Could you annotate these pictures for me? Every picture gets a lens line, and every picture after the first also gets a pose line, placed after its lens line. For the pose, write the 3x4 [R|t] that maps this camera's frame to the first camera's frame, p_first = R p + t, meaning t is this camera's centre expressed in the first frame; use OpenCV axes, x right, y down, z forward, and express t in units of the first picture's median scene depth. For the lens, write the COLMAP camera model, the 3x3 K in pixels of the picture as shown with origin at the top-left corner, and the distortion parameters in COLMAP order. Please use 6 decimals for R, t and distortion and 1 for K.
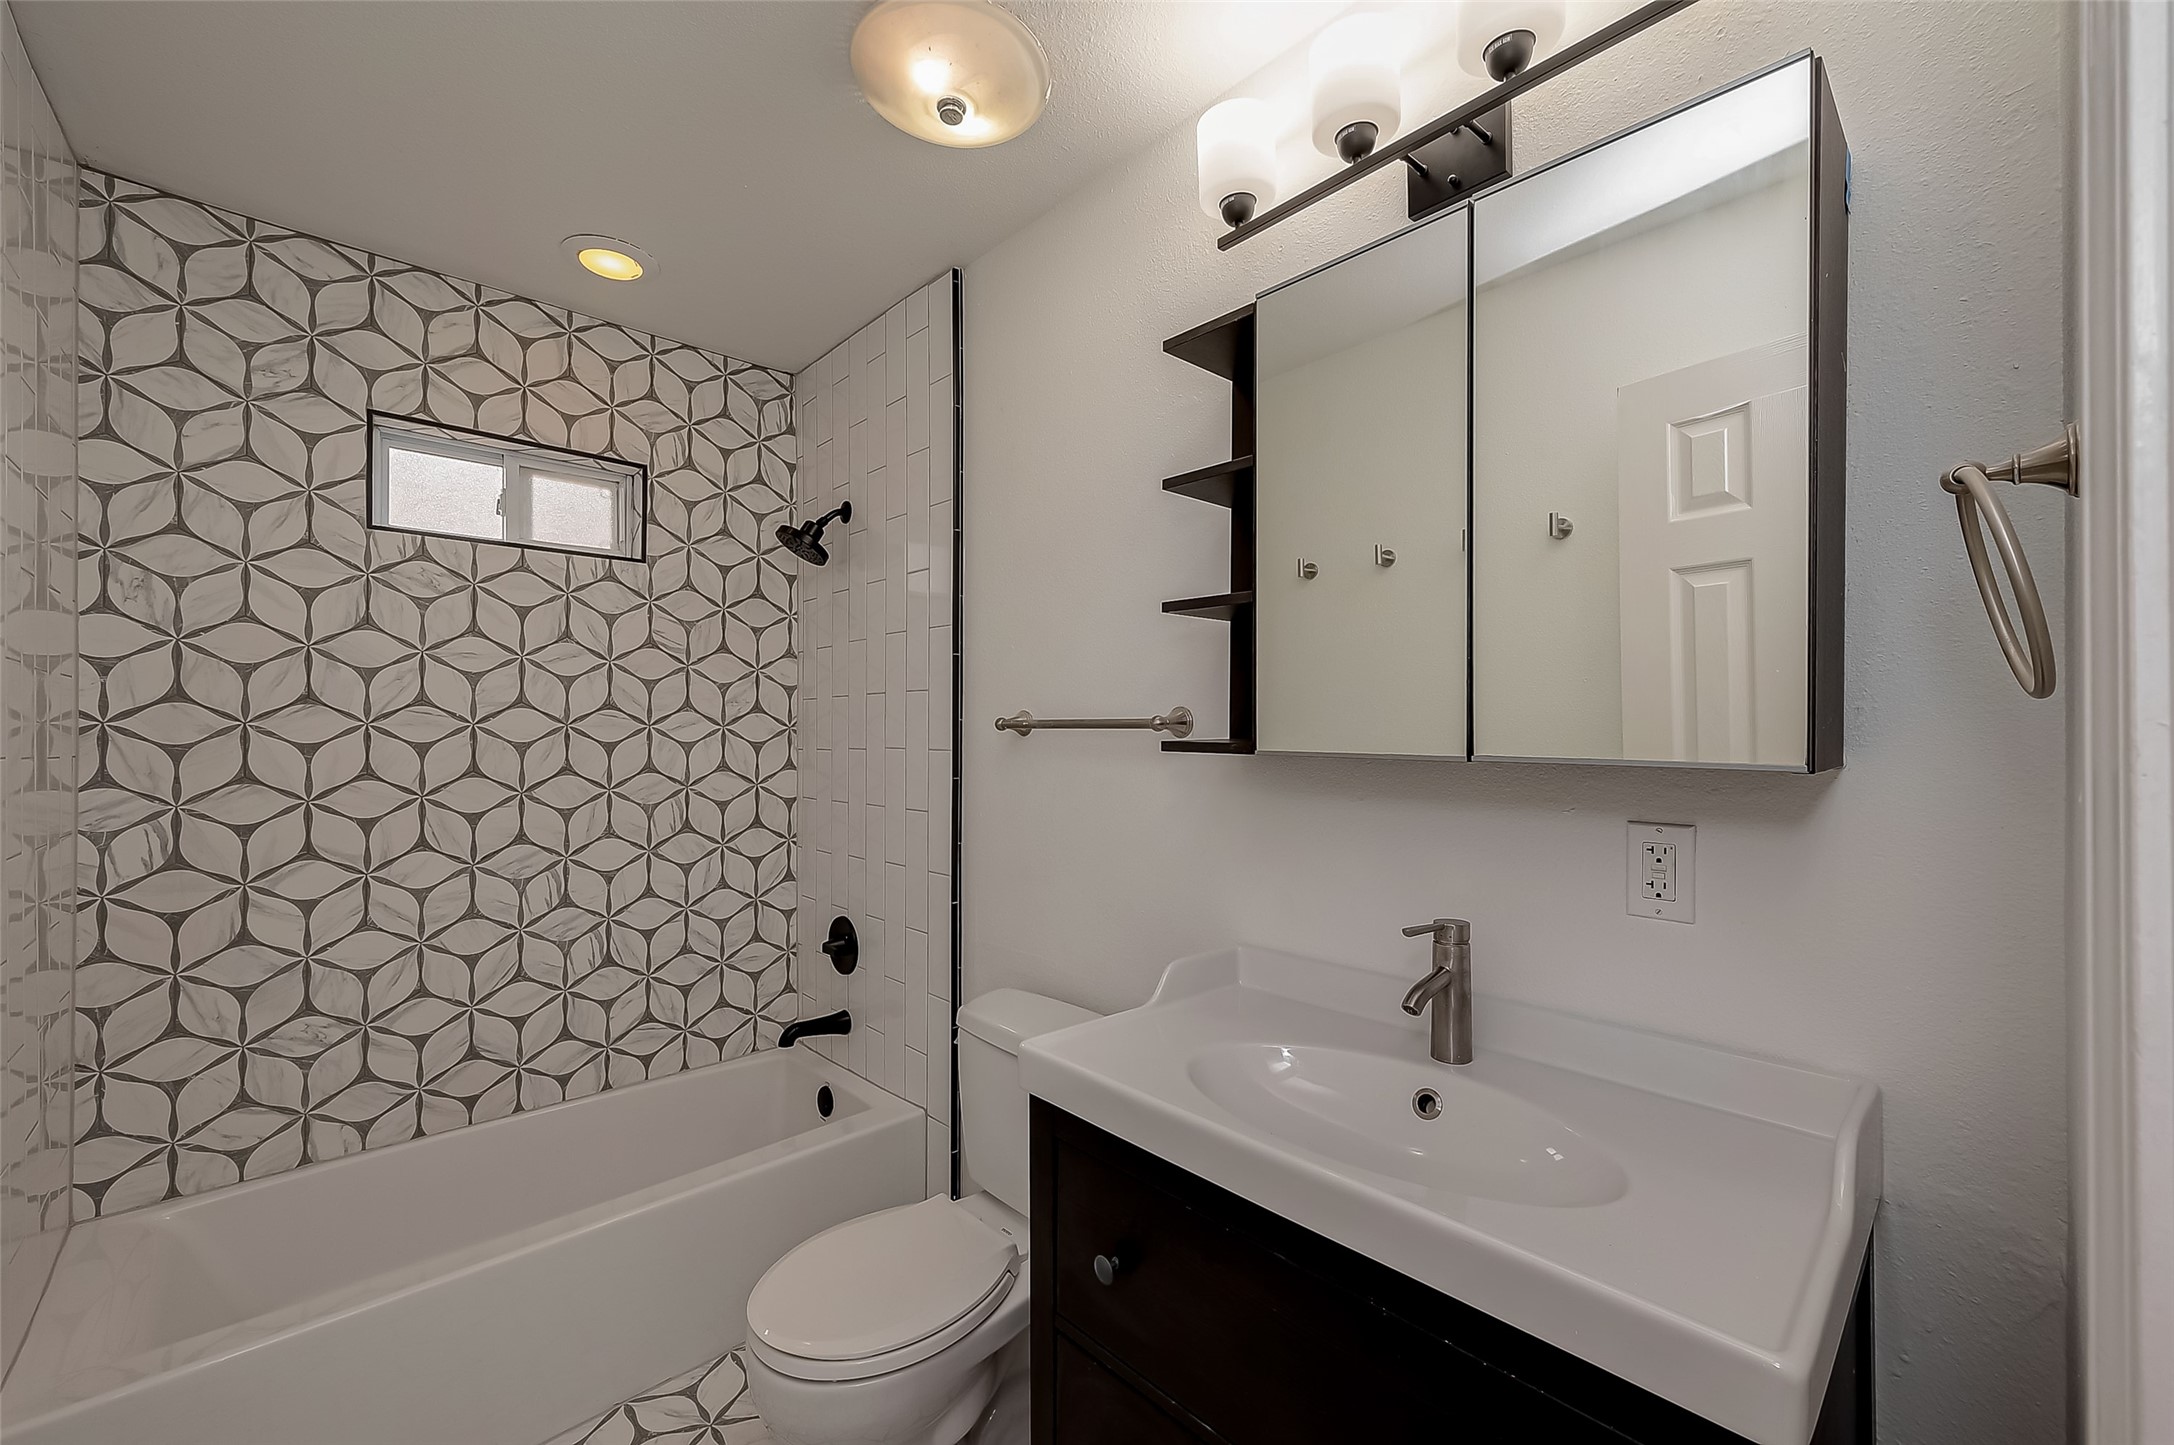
lens RADIAL K [[876.0, 0, 1087.8], [0, 876.0, 729.3], [0, 0, 1]] dist [-0.000545, -0.000011]
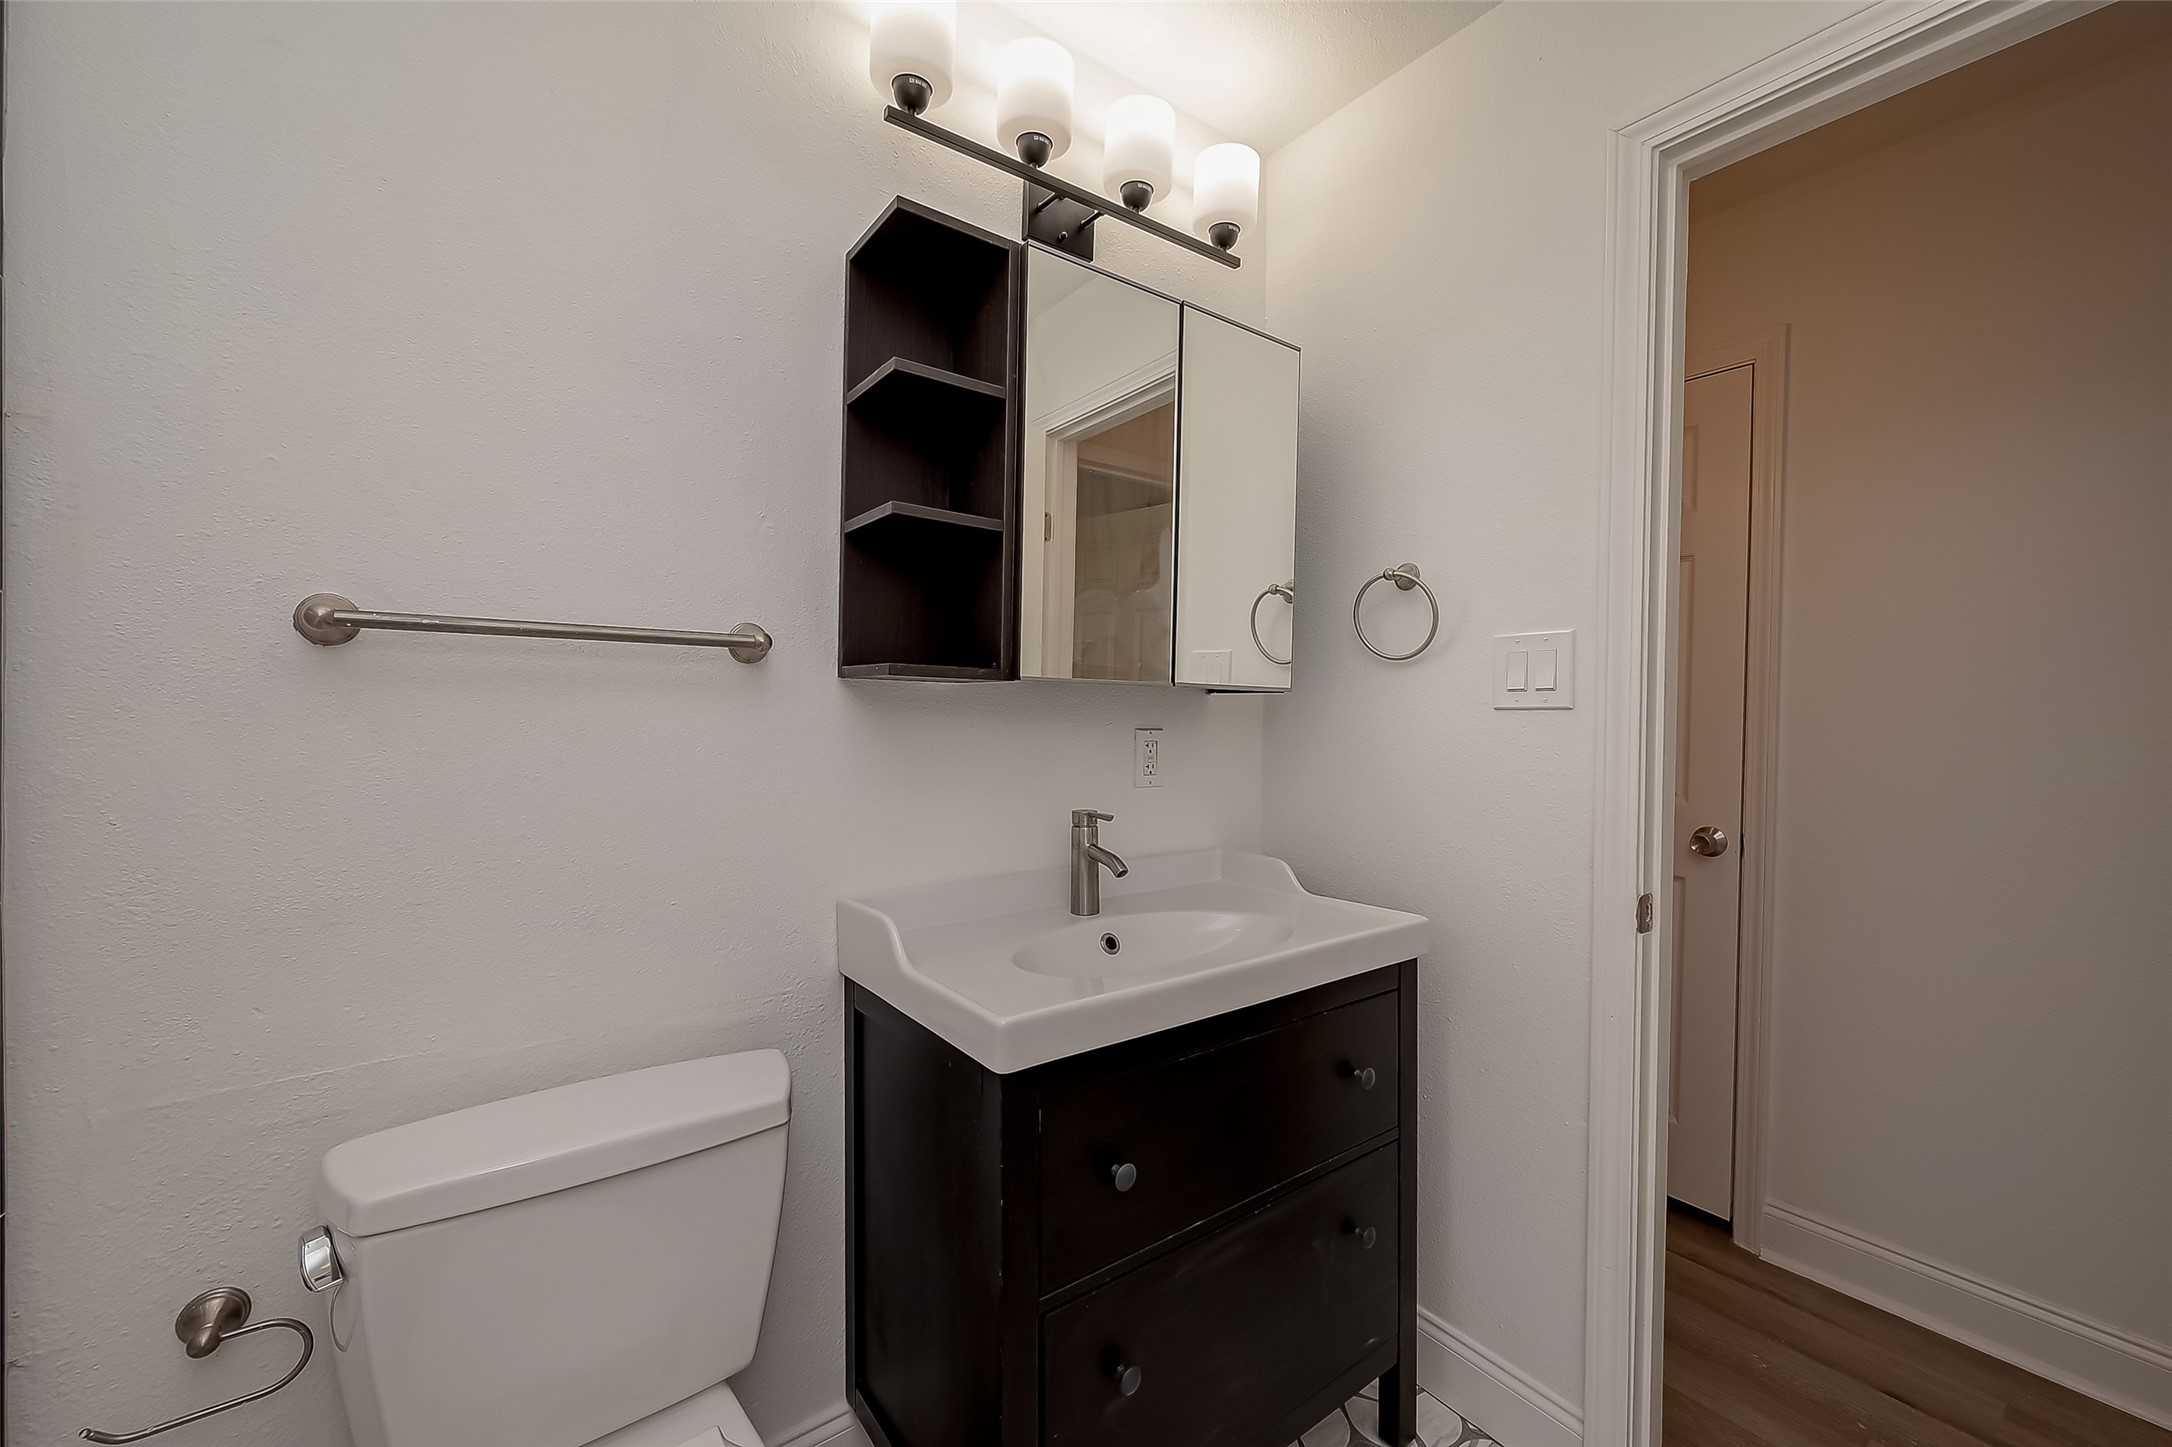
lens RADIAL K [[856.9, 0, 1085.3], [0, 856.9, 721.9], [0, 0, 1]] dist [-0.000260, -0.000098]
pose [[0.117966, -0.010995, 0.992957, -0.852421], [-0.014911, 0.999806, 0.012842, 0.067997], [-0.992906, -0.016321, 0.117779, 0.832714]]
